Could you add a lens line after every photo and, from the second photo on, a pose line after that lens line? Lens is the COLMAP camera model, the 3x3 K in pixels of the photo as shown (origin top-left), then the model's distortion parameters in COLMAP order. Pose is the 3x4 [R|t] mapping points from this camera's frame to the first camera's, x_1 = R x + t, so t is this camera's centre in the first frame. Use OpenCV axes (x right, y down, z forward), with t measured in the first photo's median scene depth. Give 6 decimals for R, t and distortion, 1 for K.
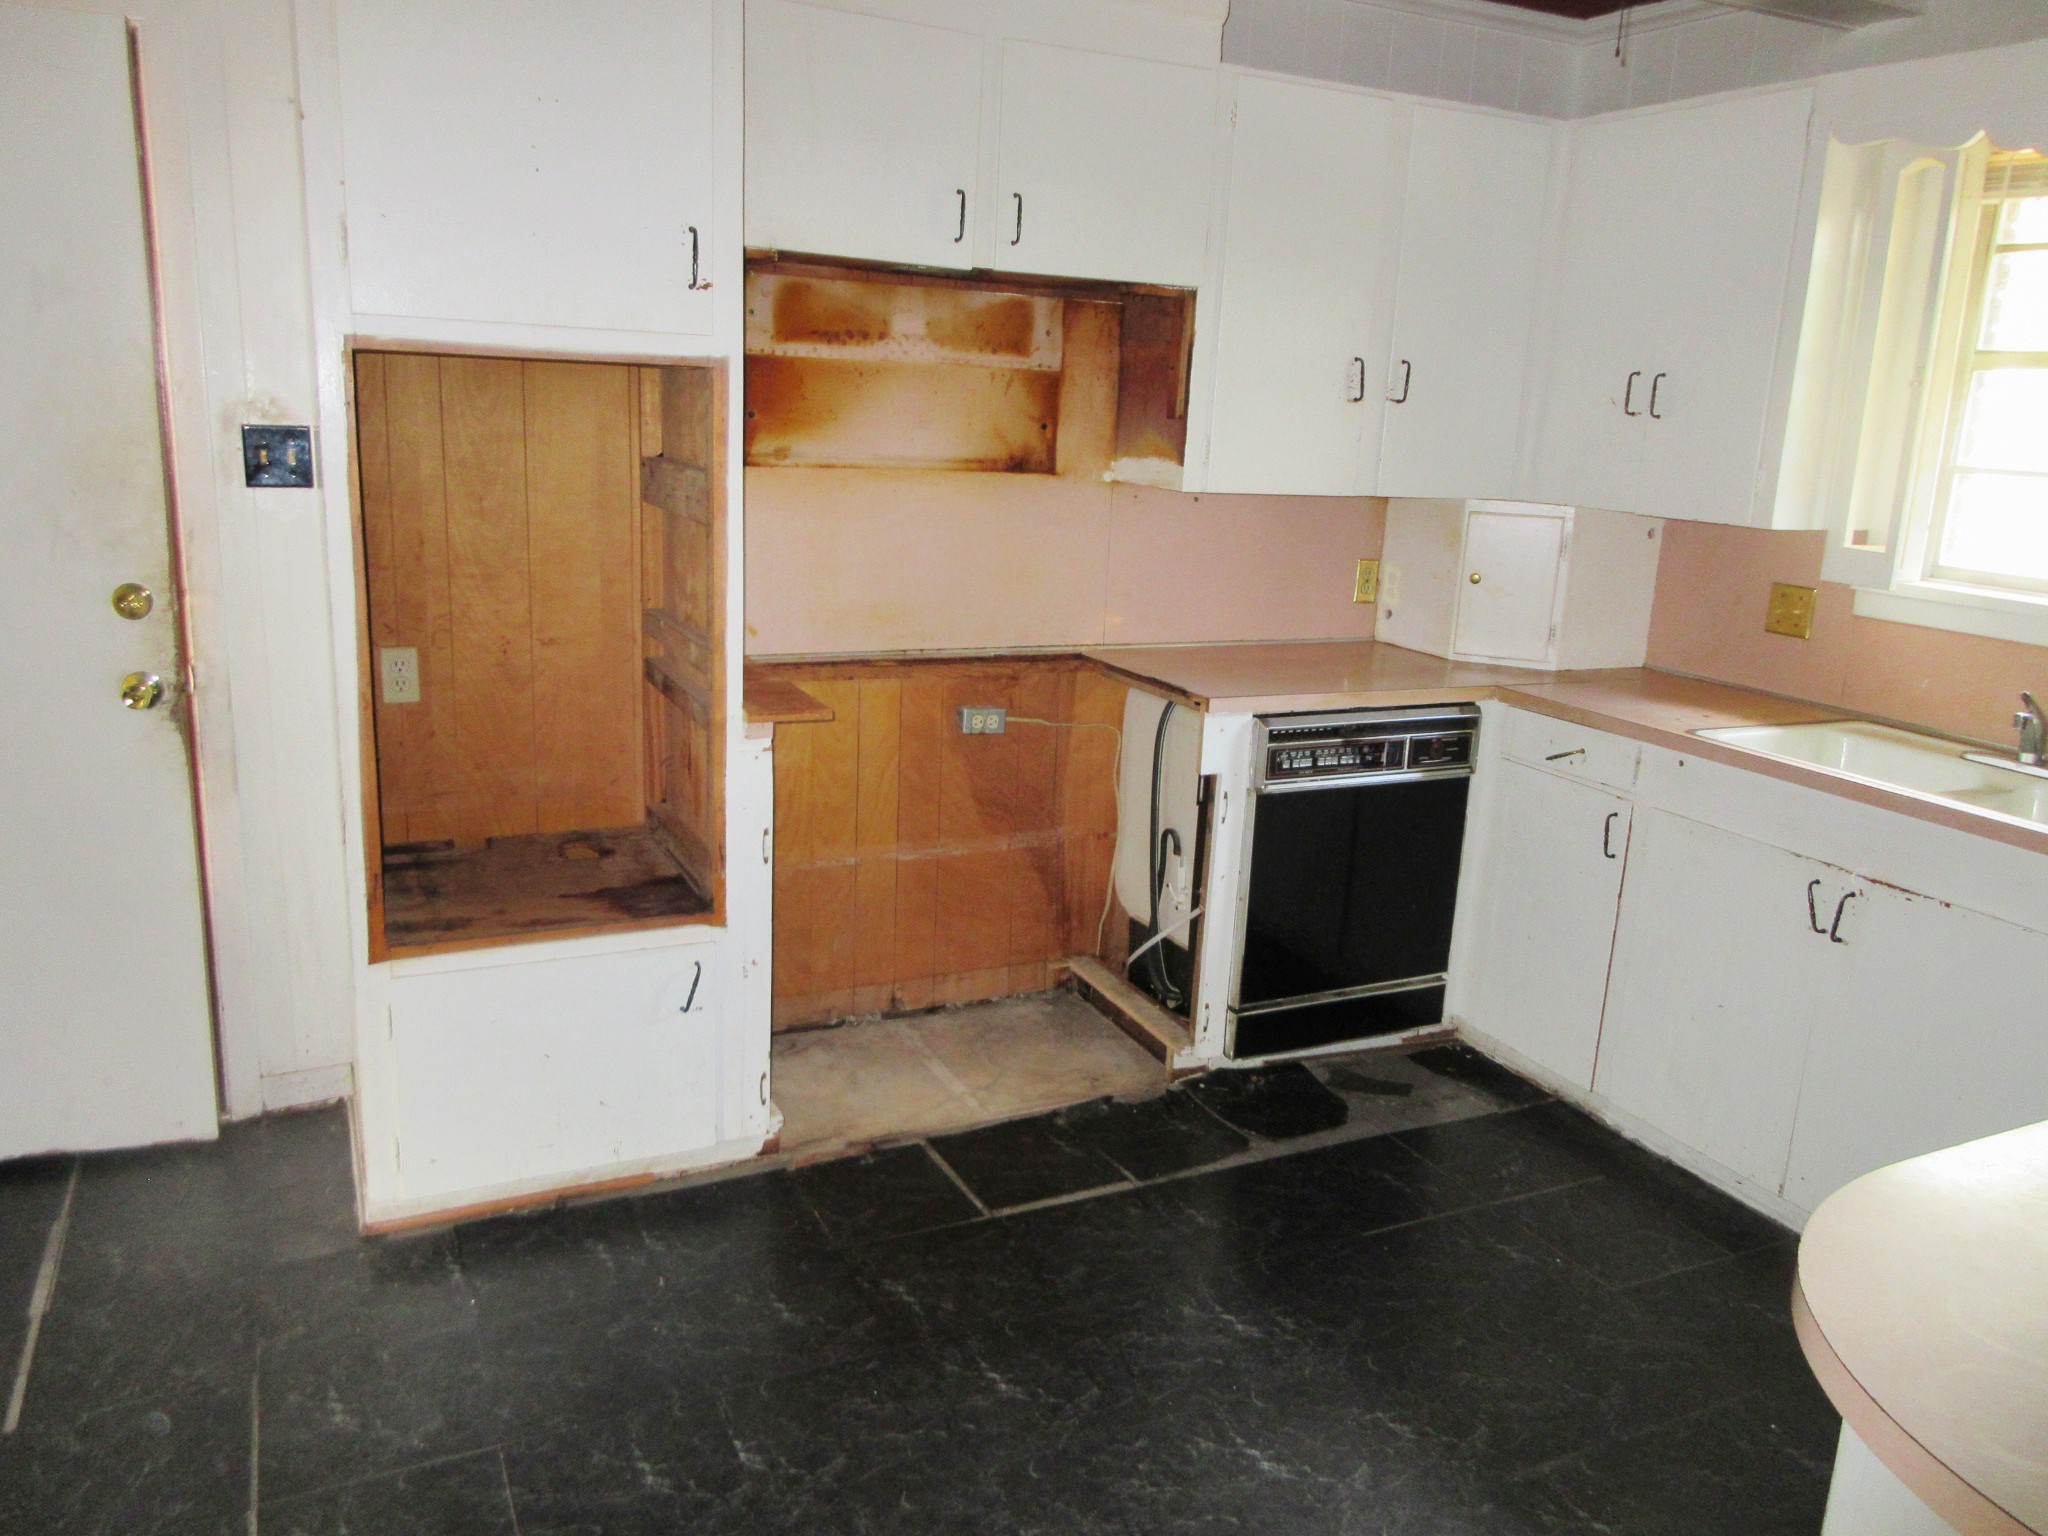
lens RADIAL K [[1511.6, 0, 1028.7], [0, 1511.6, 762.6], [0, 0, 1]] dist [0.003589, -0.002702]
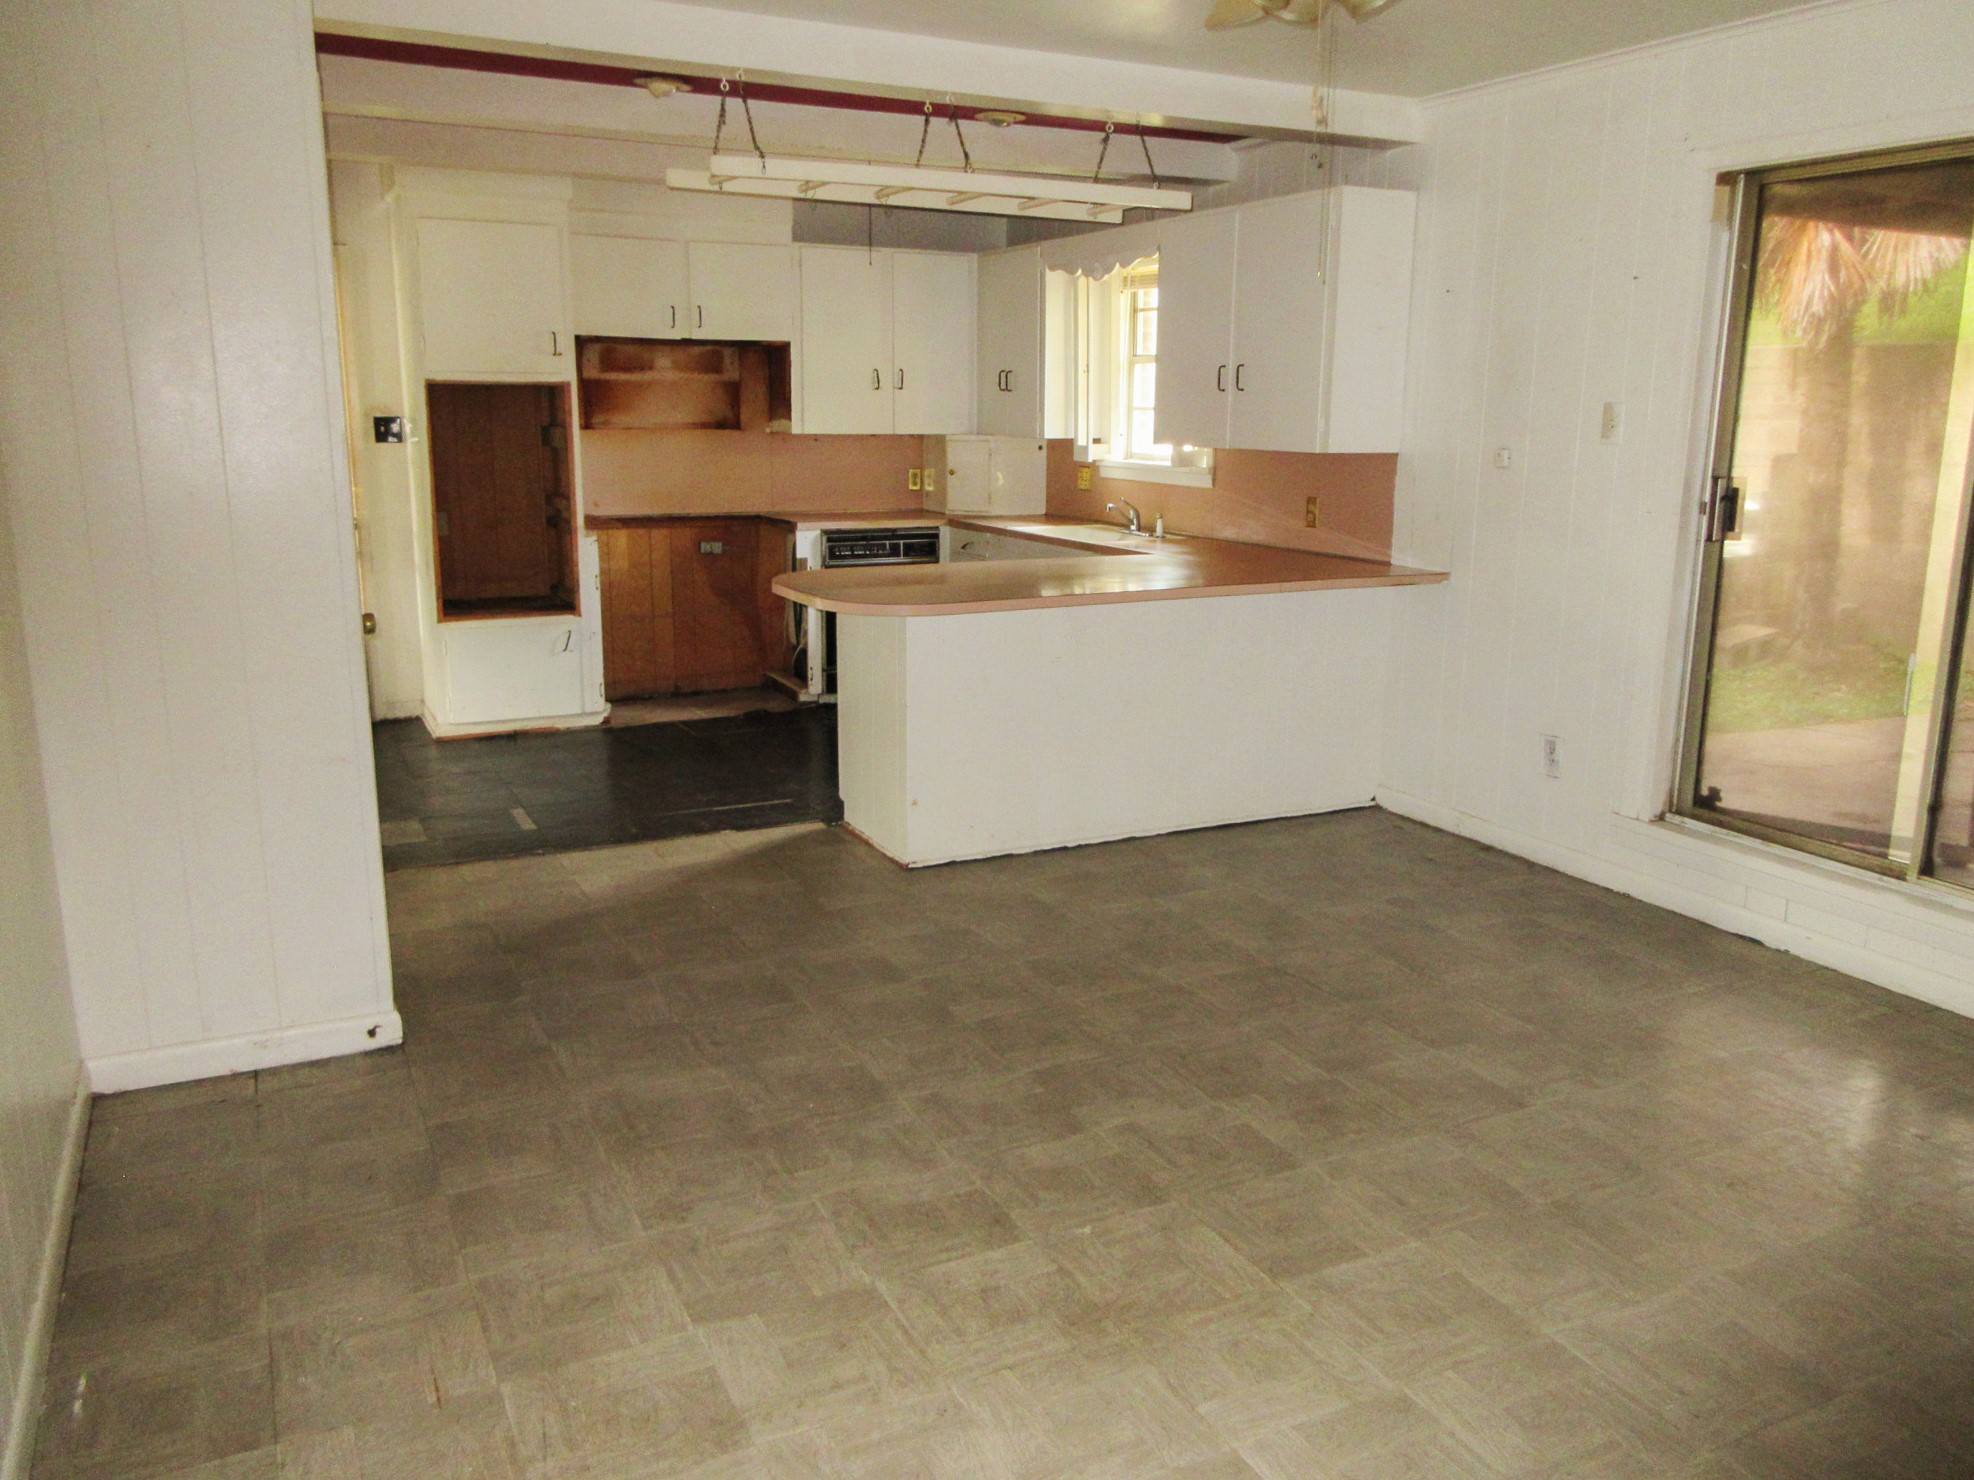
lens RADIAL K [[1456.9, 0, 973.4], [0, 1456.9, 711.3], [0, 0, 1]] dist [0.003589, -0.002702]
pose [[0.999171, -0.040684, 0.001630, 0.360761], [0.040713, 0.998795, -0.027402, 0.303741], [-0.000513, 0.027445, 0.999623, -1.144904]]
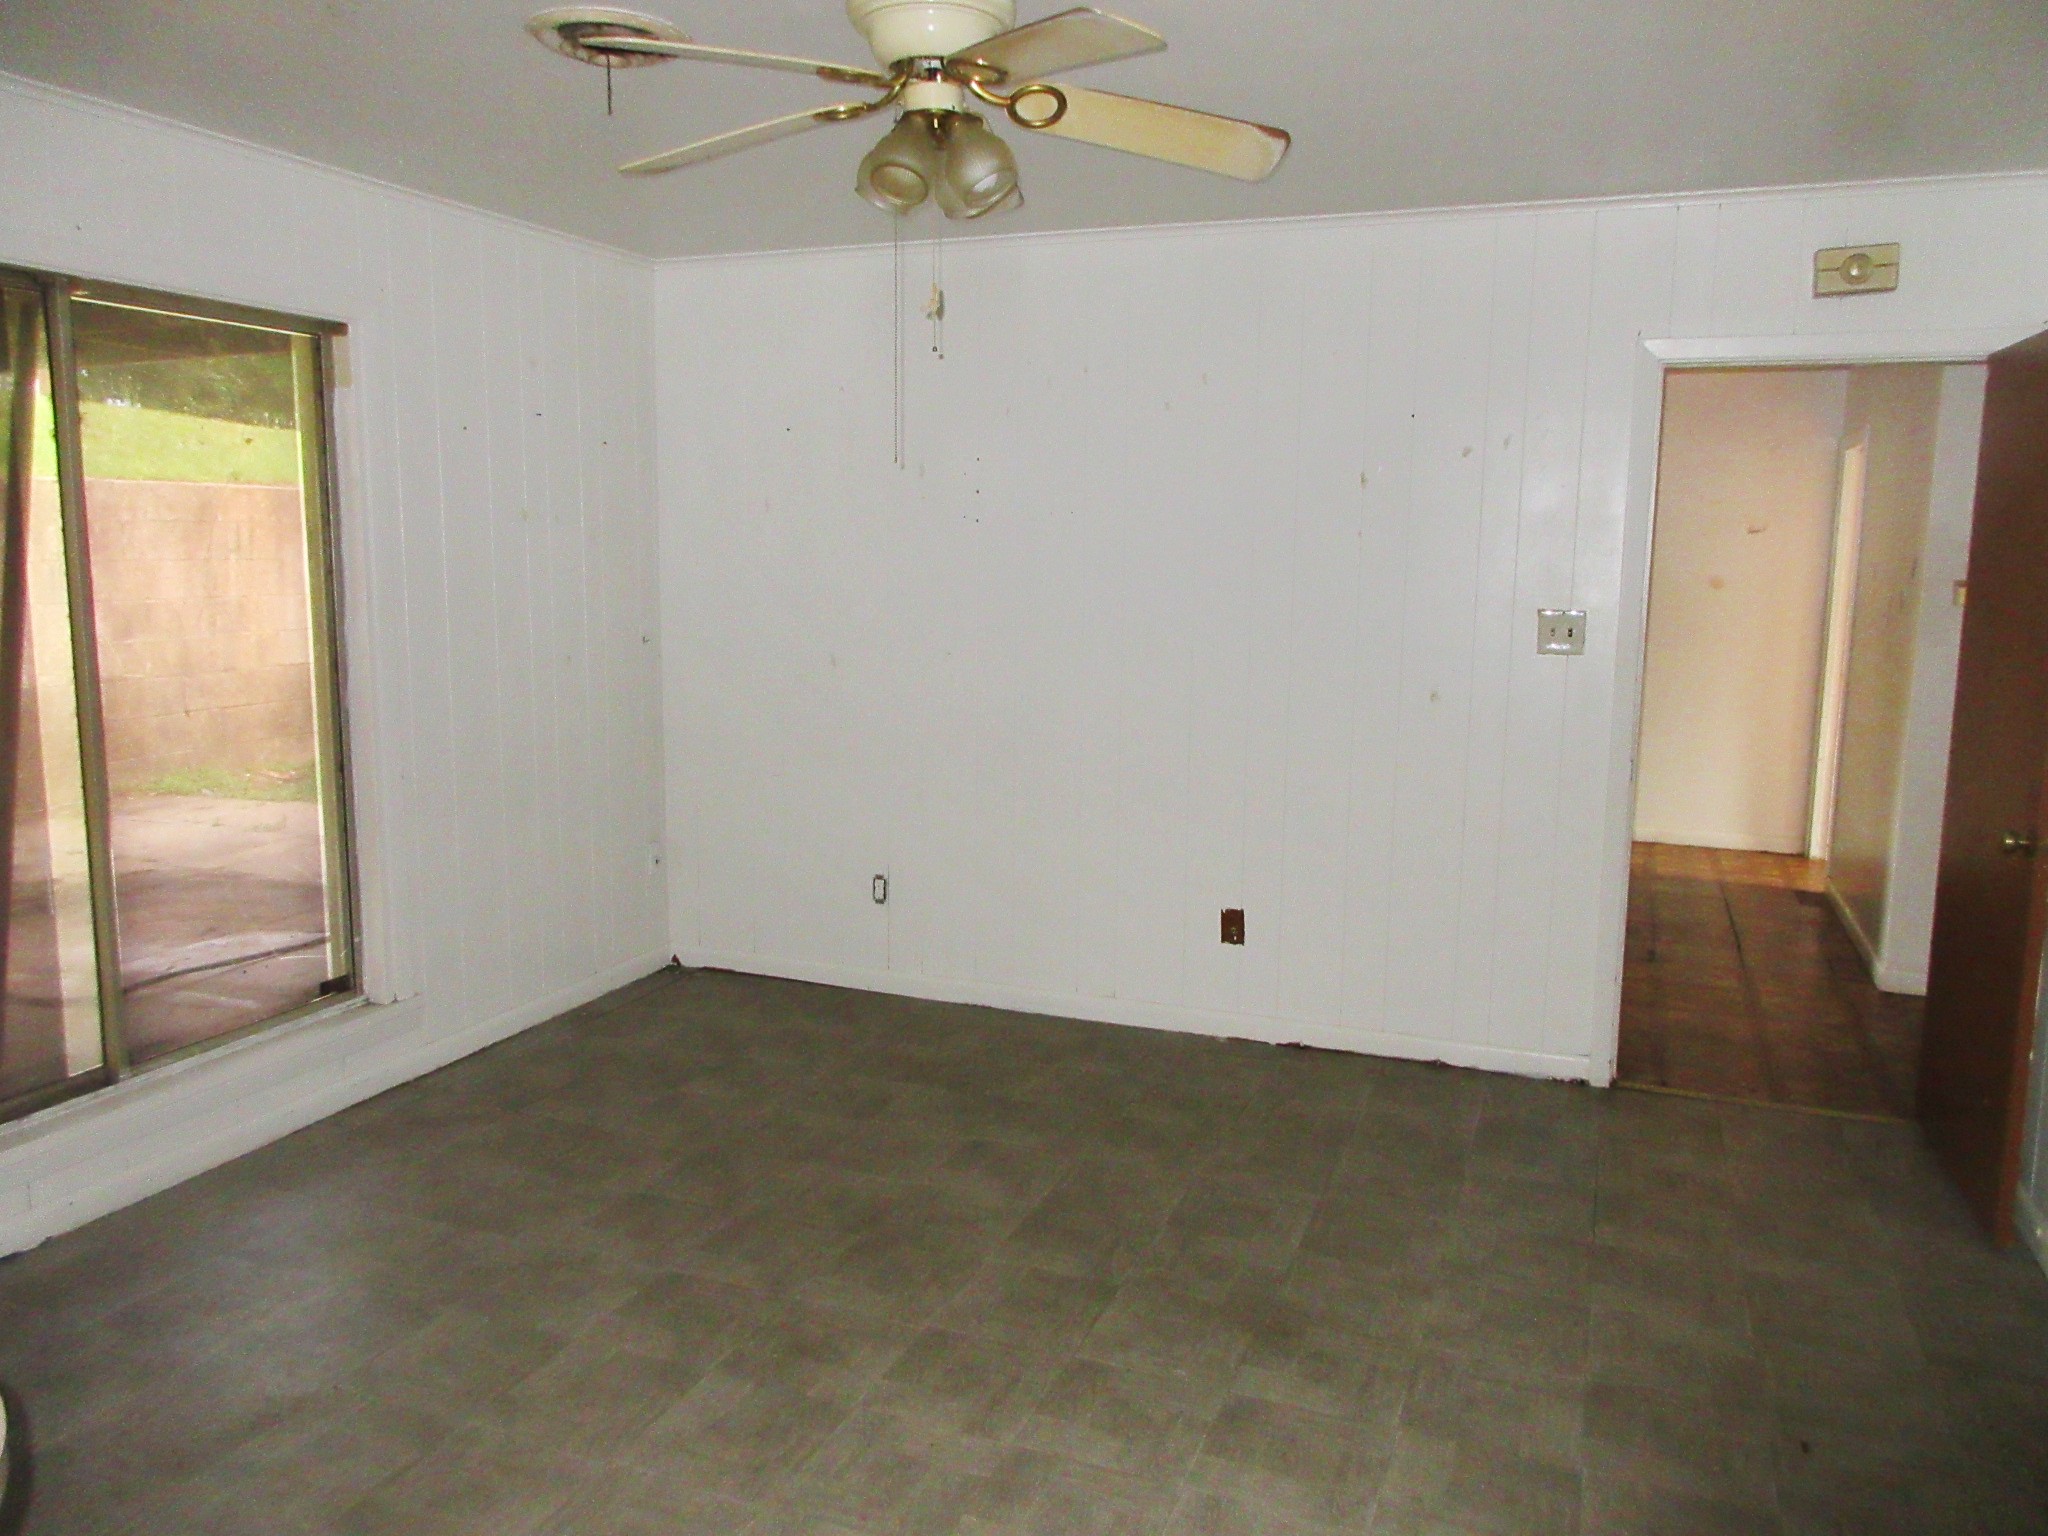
lens RADIAL K [[1511.6, 0, 1014.1], [0, 1511.6, 768.4], [0, 0, 1]] dist [0.003589, -0.002702]
pose [[-0.672091, -0.162529, 0.722411, -1.024498], [0.130808, 0.934209, 0.331877, -0.792325], [-0.728823, 0.317548, -0.606614, 2.785692]]
